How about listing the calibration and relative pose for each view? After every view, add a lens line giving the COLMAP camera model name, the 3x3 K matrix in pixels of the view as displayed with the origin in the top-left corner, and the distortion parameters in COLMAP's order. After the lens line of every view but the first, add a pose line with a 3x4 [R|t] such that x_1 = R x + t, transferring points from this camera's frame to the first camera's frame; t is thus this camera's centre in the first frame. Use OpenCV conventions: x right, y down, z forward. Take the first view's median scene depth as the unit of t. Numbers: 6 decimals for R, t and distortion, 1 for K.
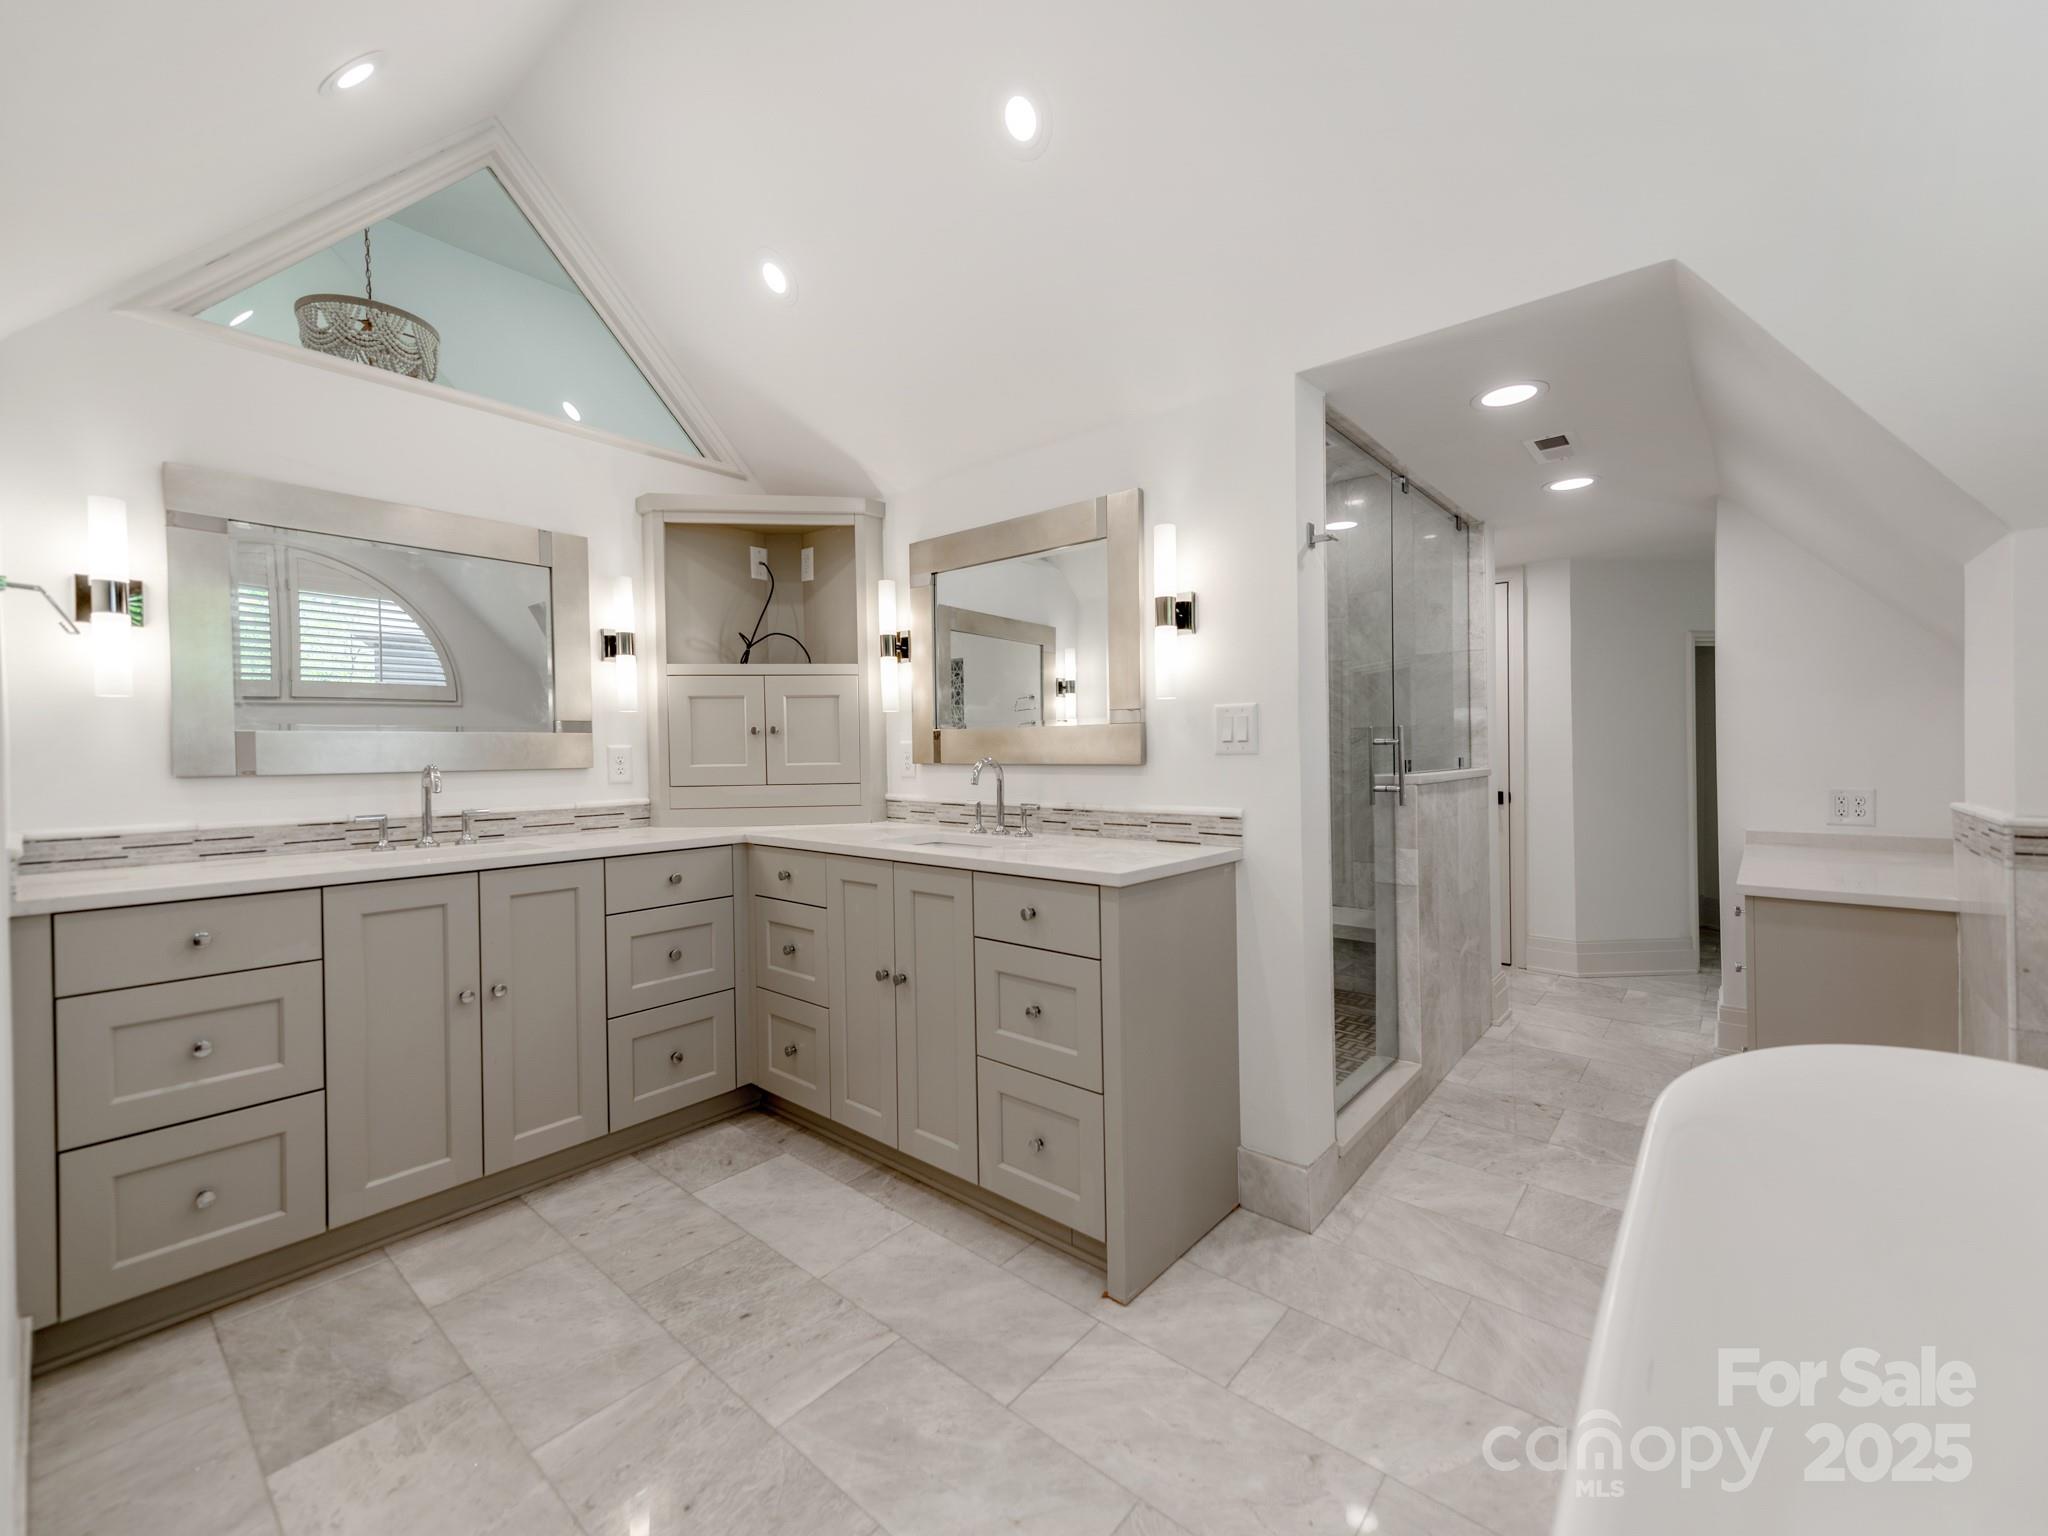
lens RADIAL K [[976.5, 0, 1024.0], [0, 976.5, 768.0], [0, 0, 1]] dist [0.000040, 0.000153]
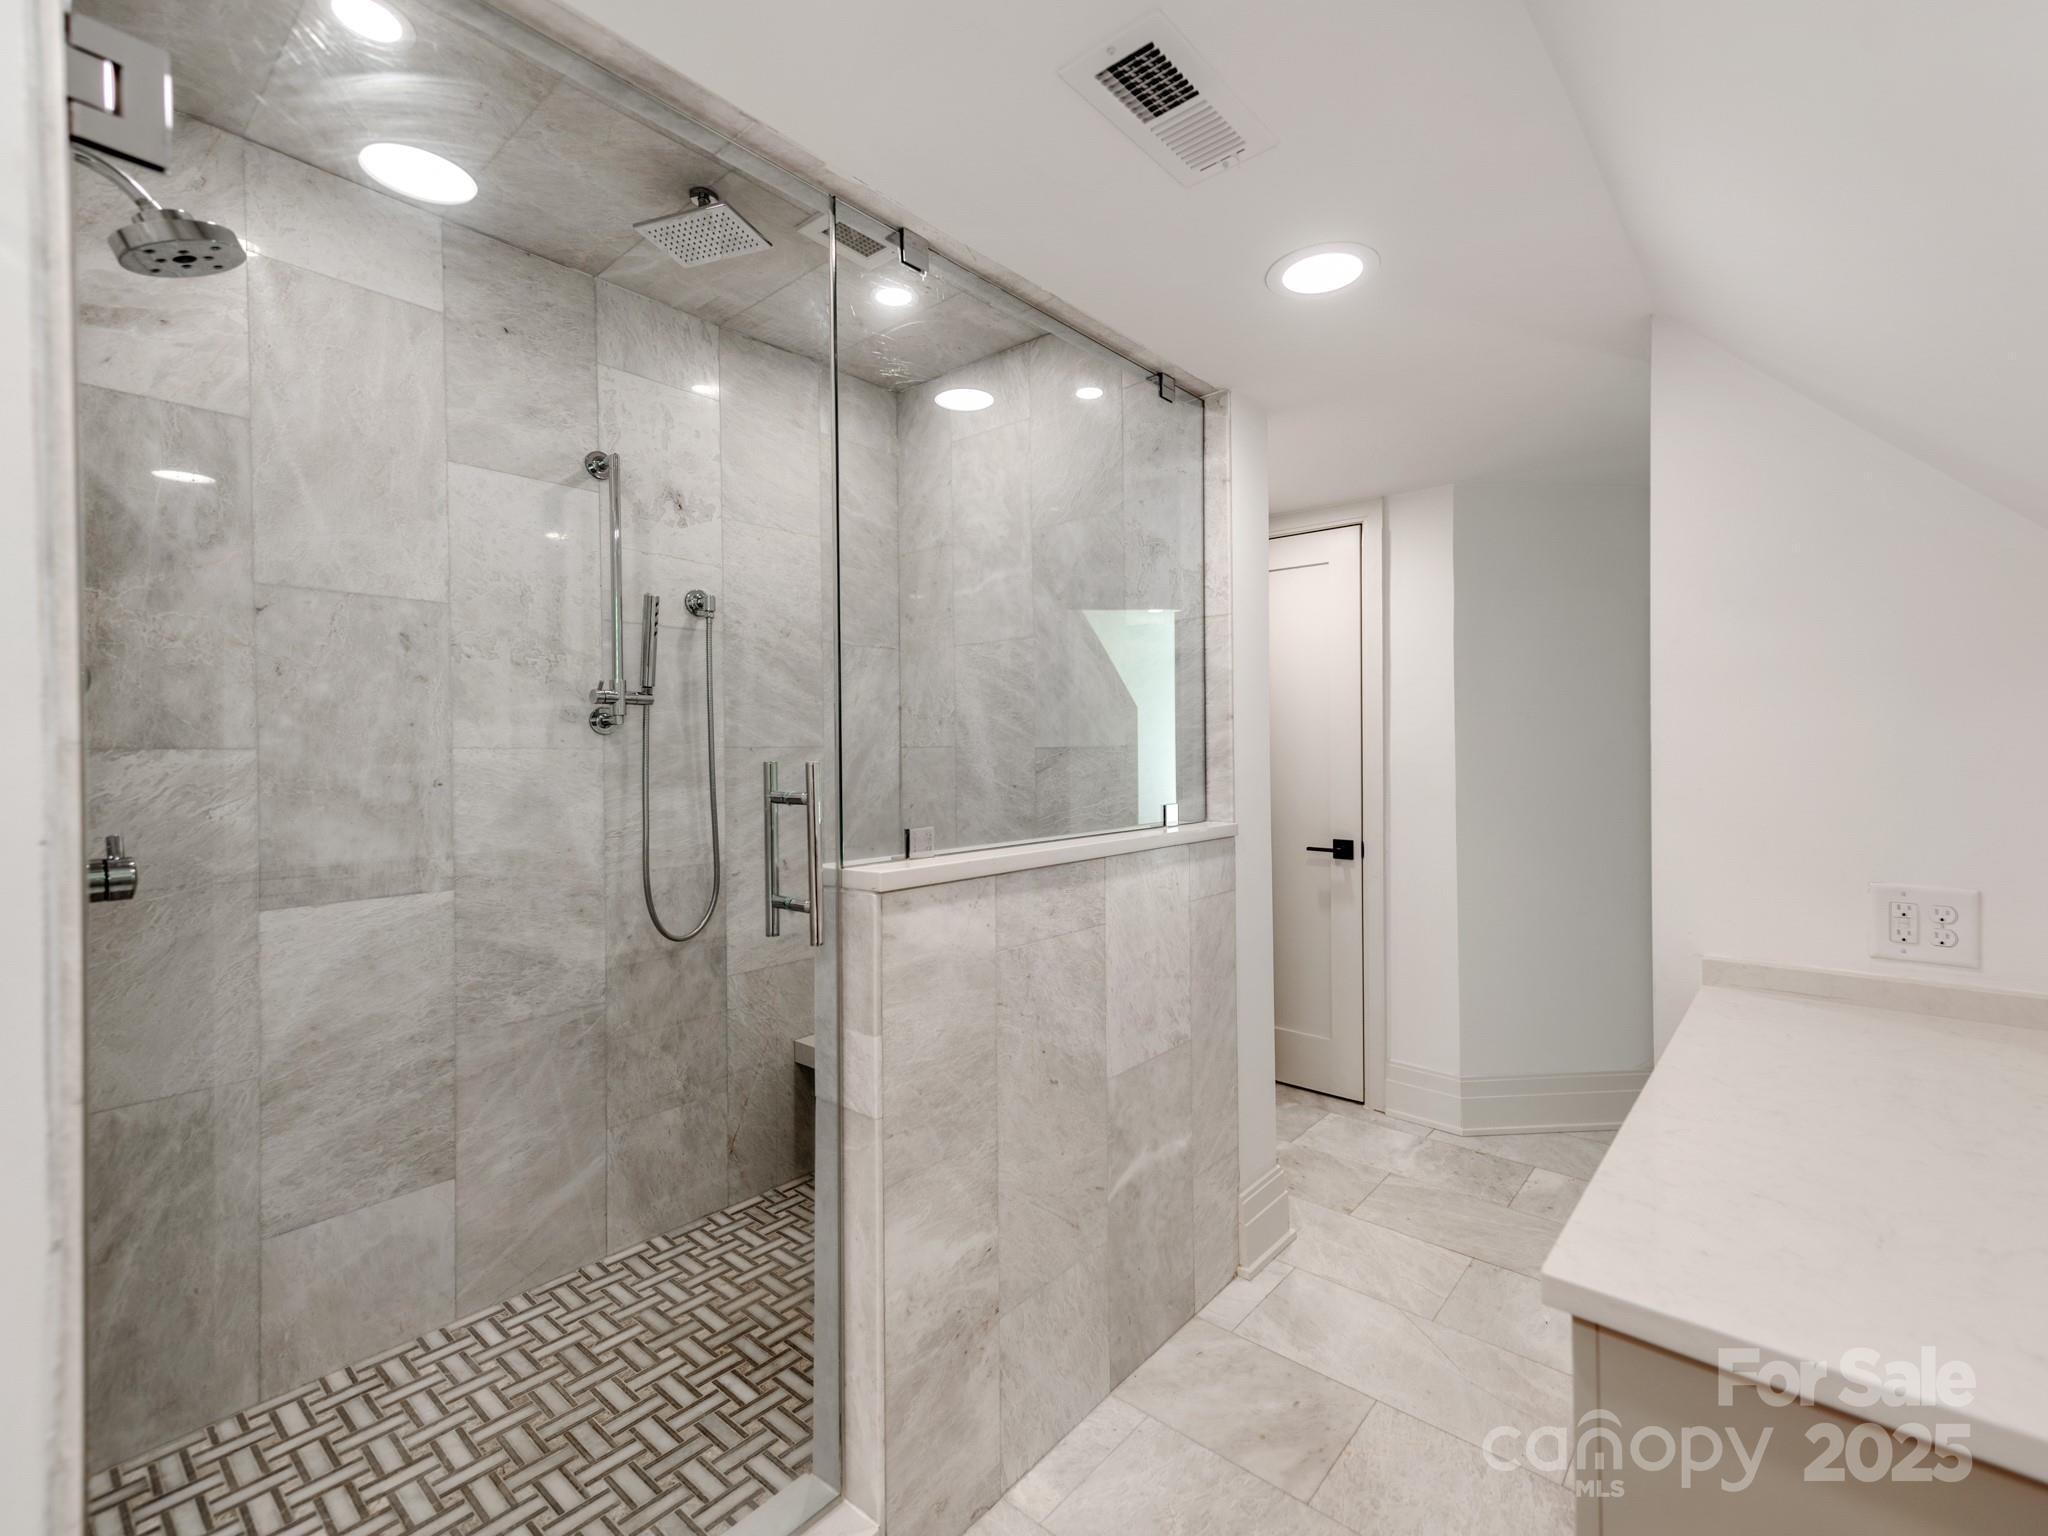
lens RADIAL K [[891.8, 0, 1021.2], [0, 891.8, 755.3], [0, 0, 1]] dist [0.000390, -0.000215]
pose [[0.996358, 0.009549, -0.084729, 0.413264], [-0.010195, 0.999922, -0.007195, -0.035701], [0.084654, 0.008033, 0.996378, 0.492778]]
